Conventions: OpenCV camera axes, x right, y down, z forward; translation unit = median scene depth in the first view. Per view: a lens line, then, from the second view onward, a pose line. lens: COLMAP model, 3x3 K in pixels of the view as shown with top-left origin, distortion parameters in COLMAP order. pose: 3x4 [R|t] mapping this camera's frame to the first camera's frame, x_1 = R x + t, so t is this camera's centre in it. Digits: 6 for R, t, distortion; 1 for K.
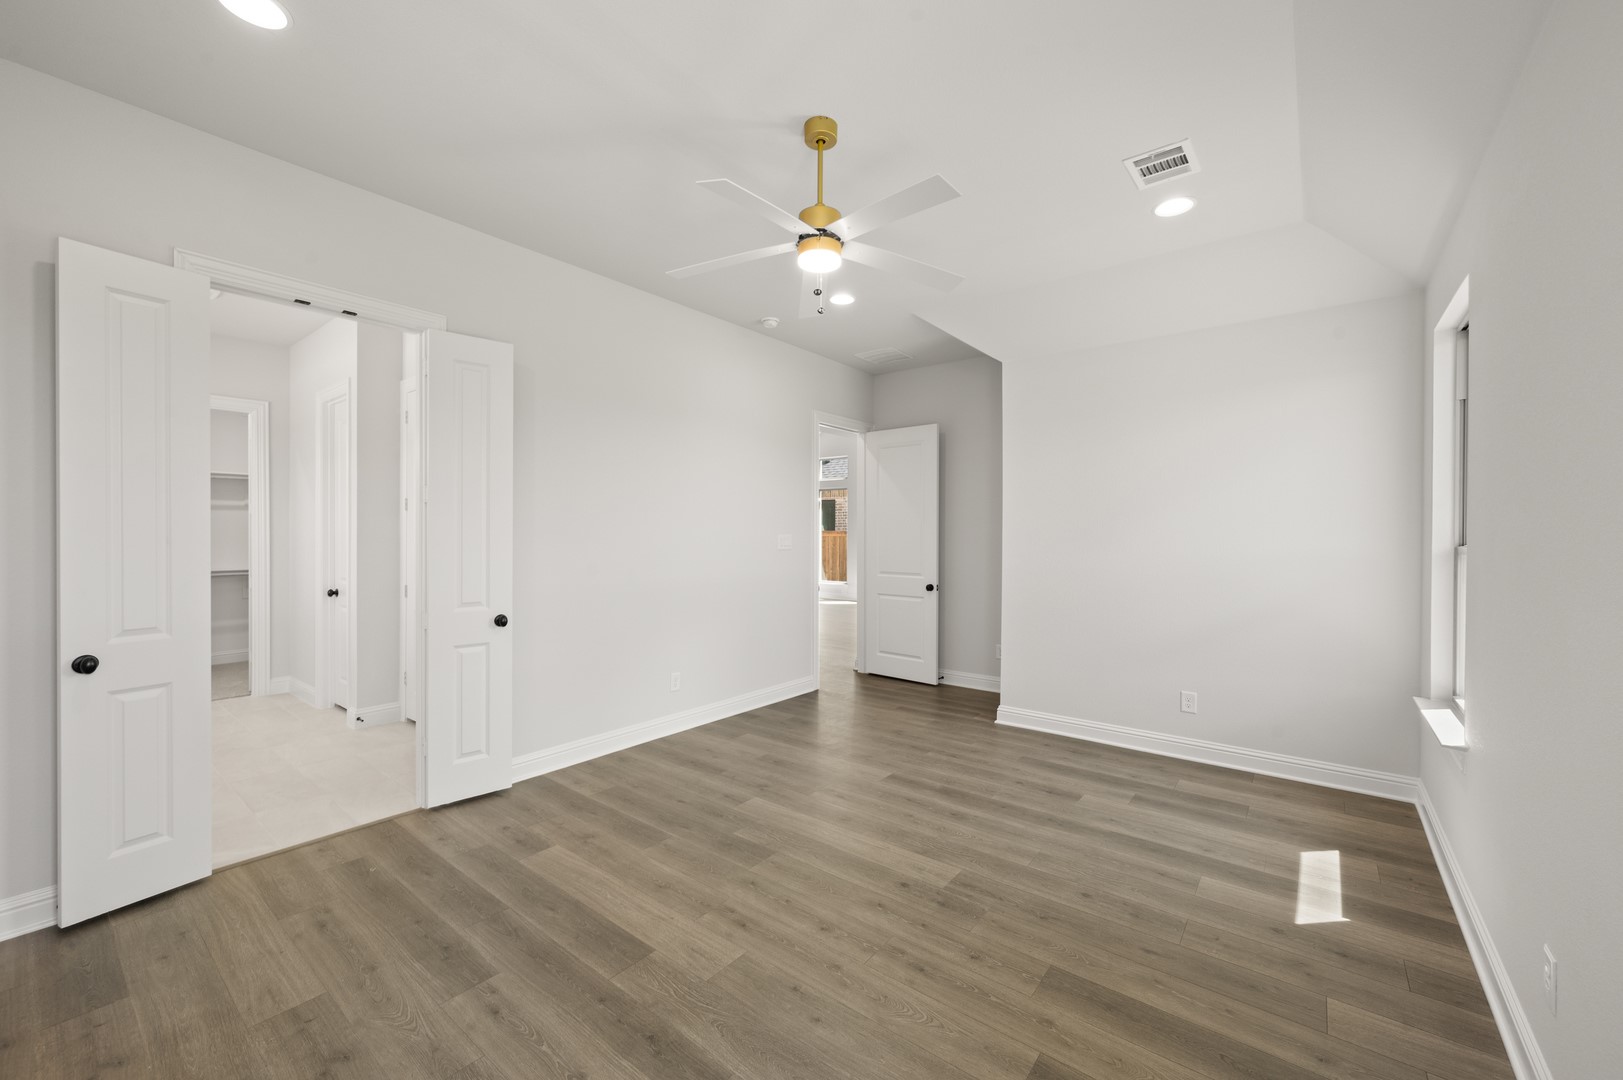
lens RADIAL K [[649.1, 0, 811.2], [0, 649.1, 529.6], [0, 0, 1]] dist [-0.001093, 0.000231]
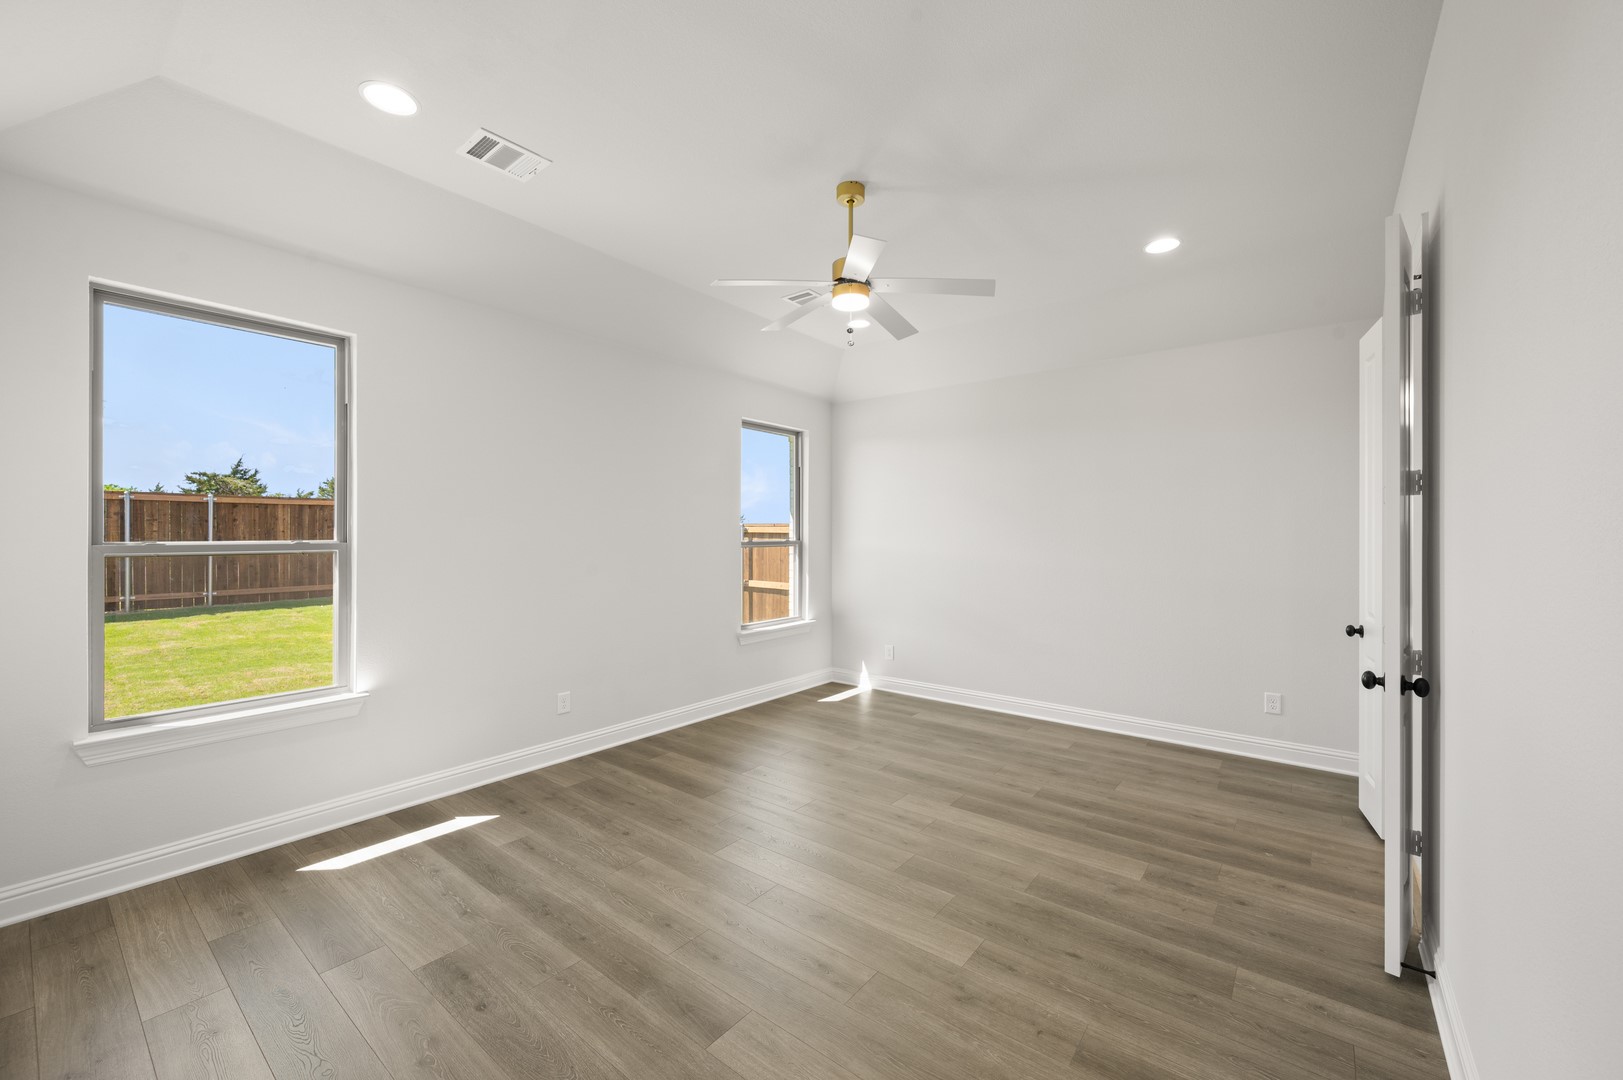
lens RADIAL K [[649.1, 0, 812.7], [0, 649.1, 543.0], [0, 0, 1]] dist [-0.001093, 0.000231]
pose [[-0.999982, -0.005836, -0.001057, 0.072239], [-0.005838, 0.999981, 0.001950, 0.015109], [0.001045, 0.001956, -0.999998, 1.986955]]
